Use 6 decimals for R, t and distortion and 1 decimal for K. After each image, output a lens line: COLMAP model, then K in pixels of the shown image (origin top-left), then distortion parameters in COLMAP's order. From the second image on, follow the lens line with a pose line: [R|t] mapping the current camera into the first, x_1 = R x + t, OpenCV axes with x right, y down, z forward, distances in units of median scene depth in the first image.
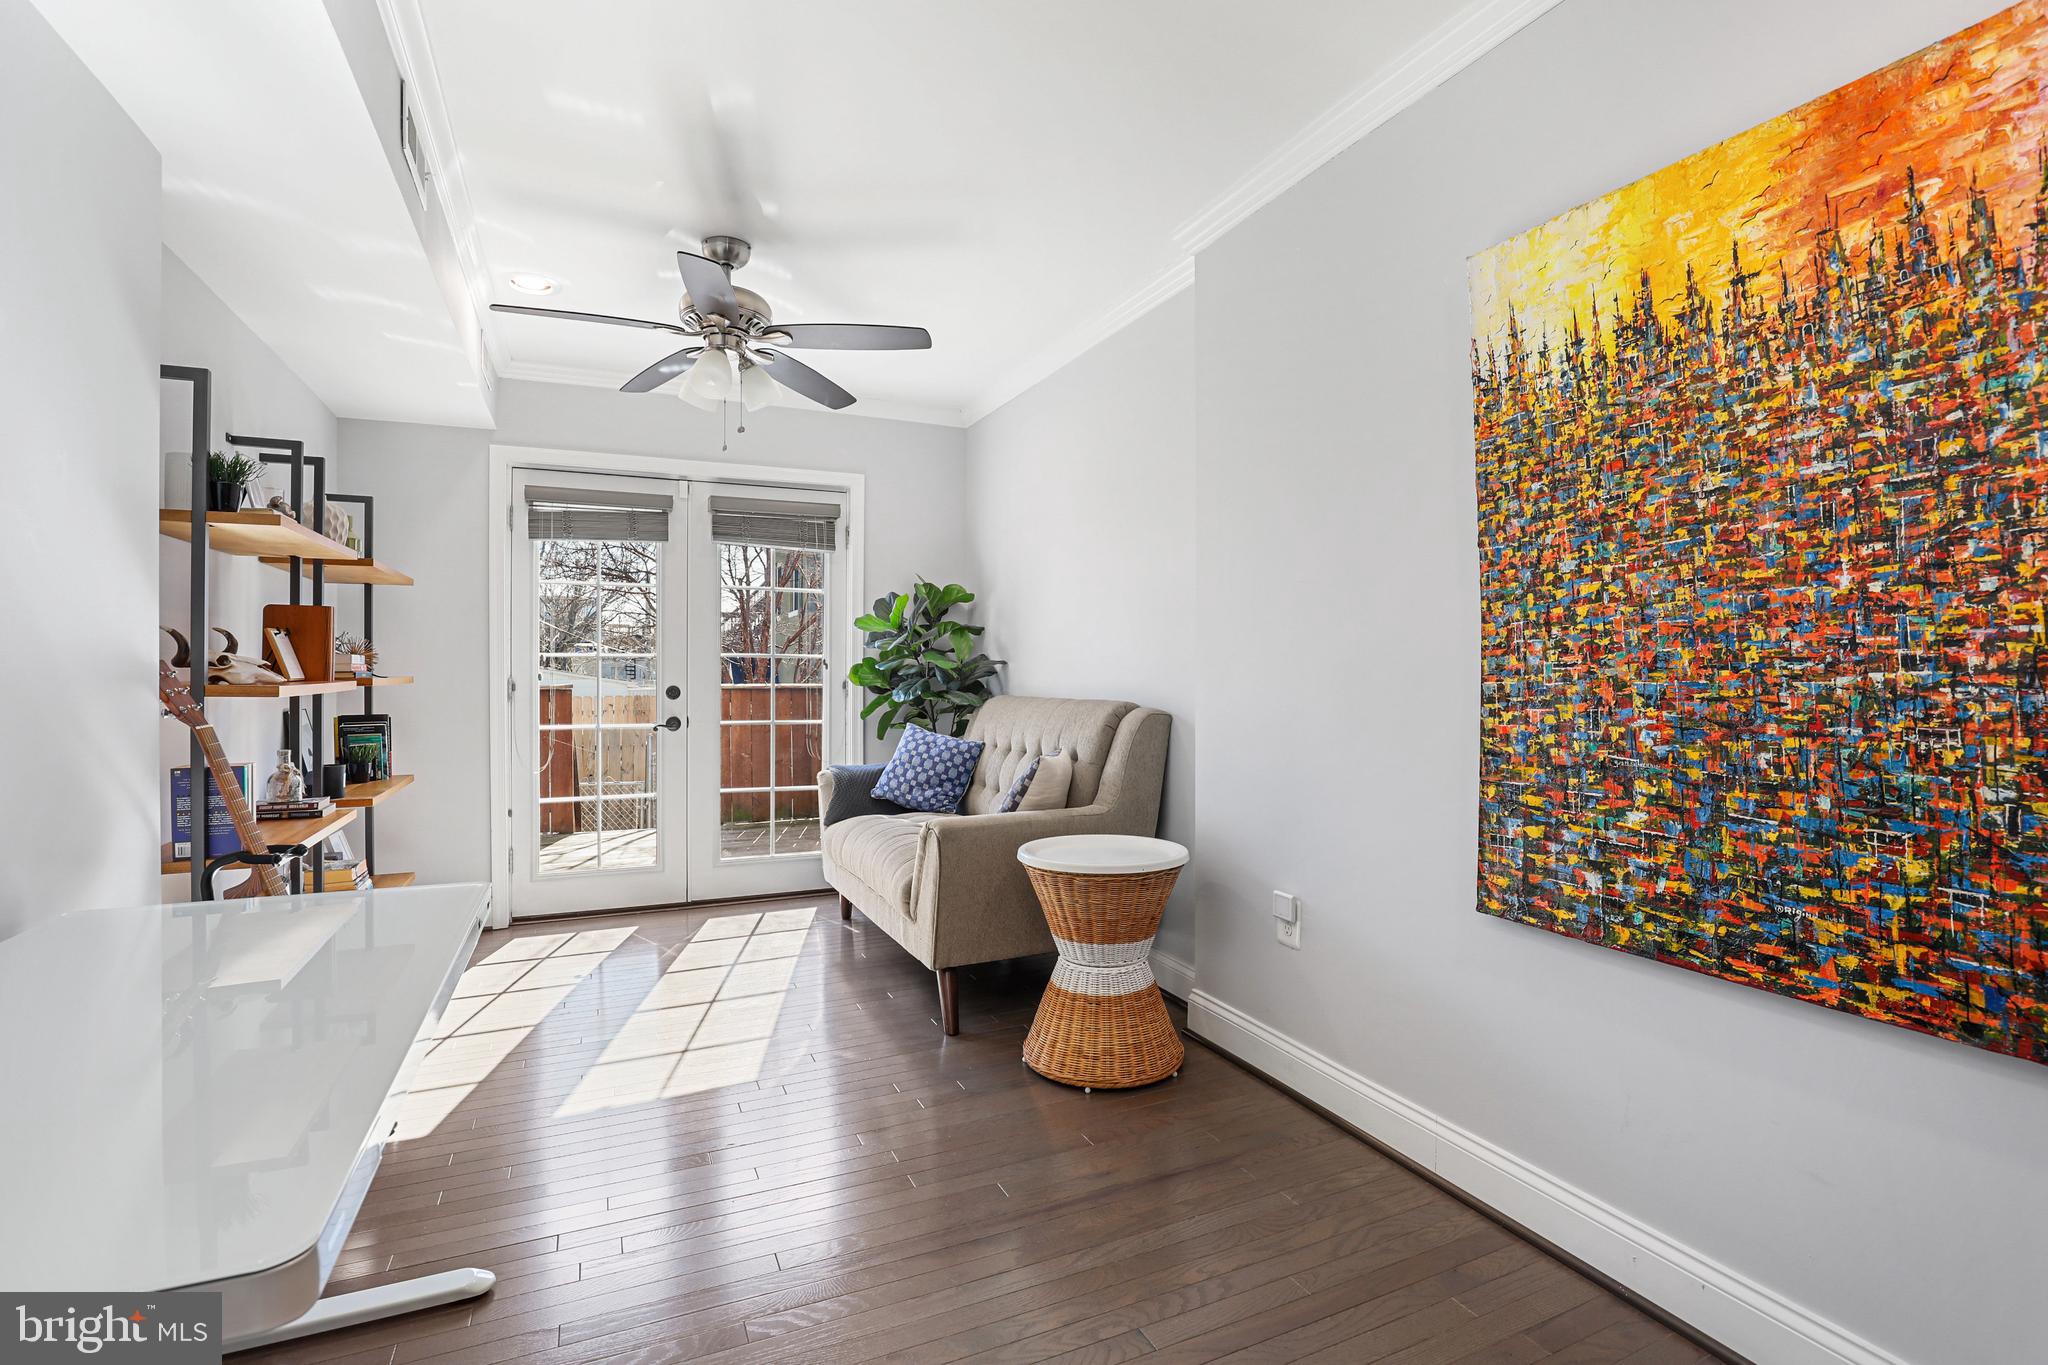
lens RADIAL K [[961.2, 0, 1007.4], [0, 961.2, 674.0], [0, 0, 1]] dist [-0.029810, 0.004717]
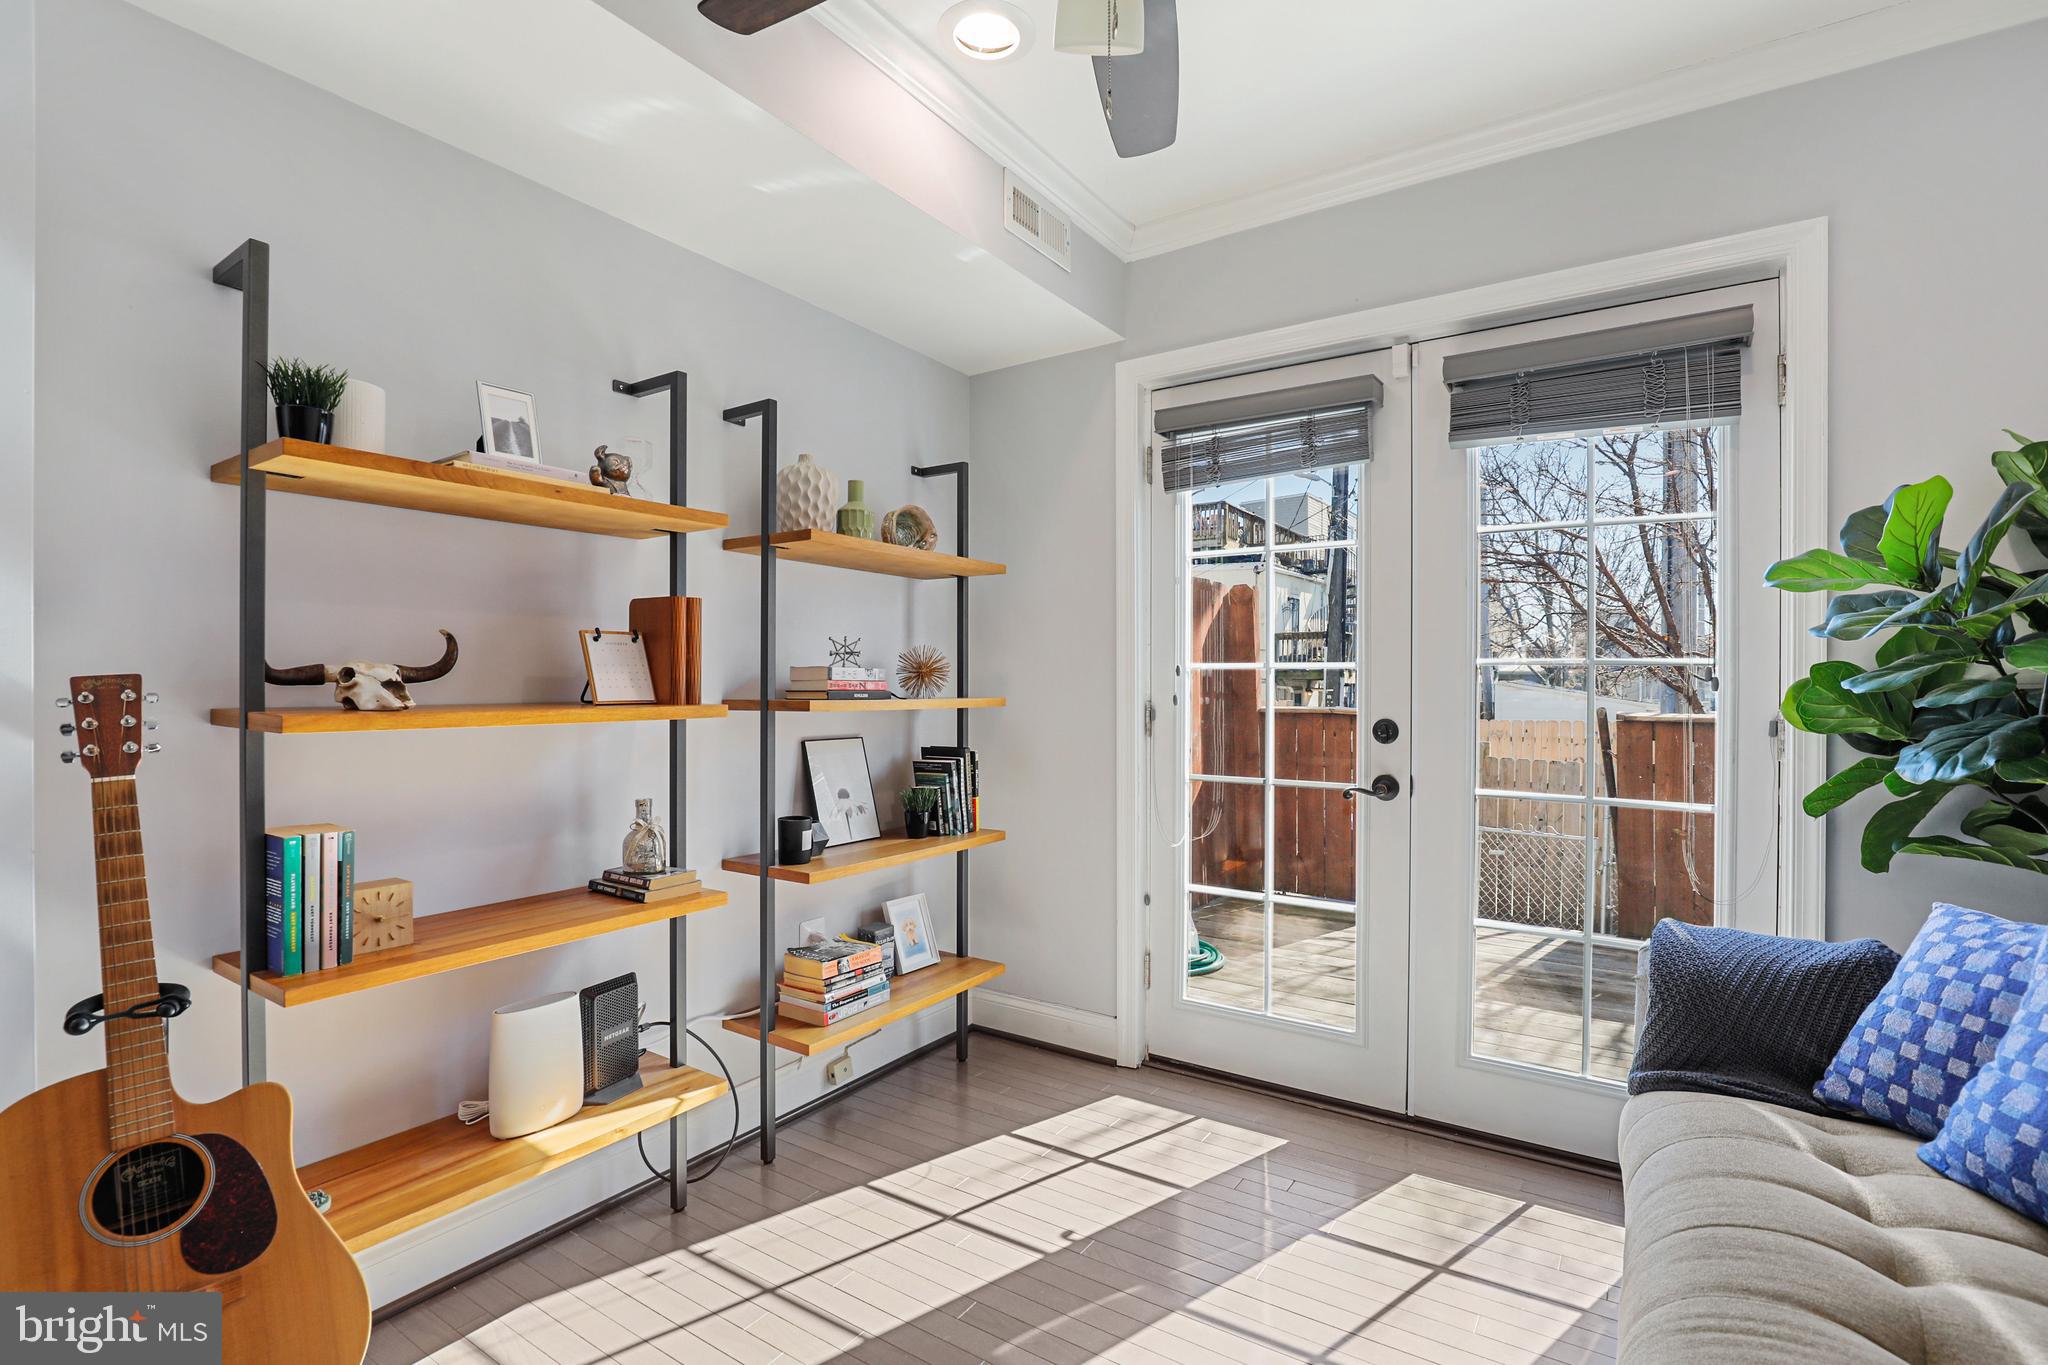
lens RADIAL K [[961.2, 0, 1023.6], [0, 961.2, 684.8], [0, 0, 1]] dist [-0.029810, 0.004717]
pose [[0.526239, 0.001943, -0.850335, 0.011585], [-0.006528, 0.999977, -0.001755, -0.005276], [0.850312, 0.006474, 0.526239, 0.529852]]
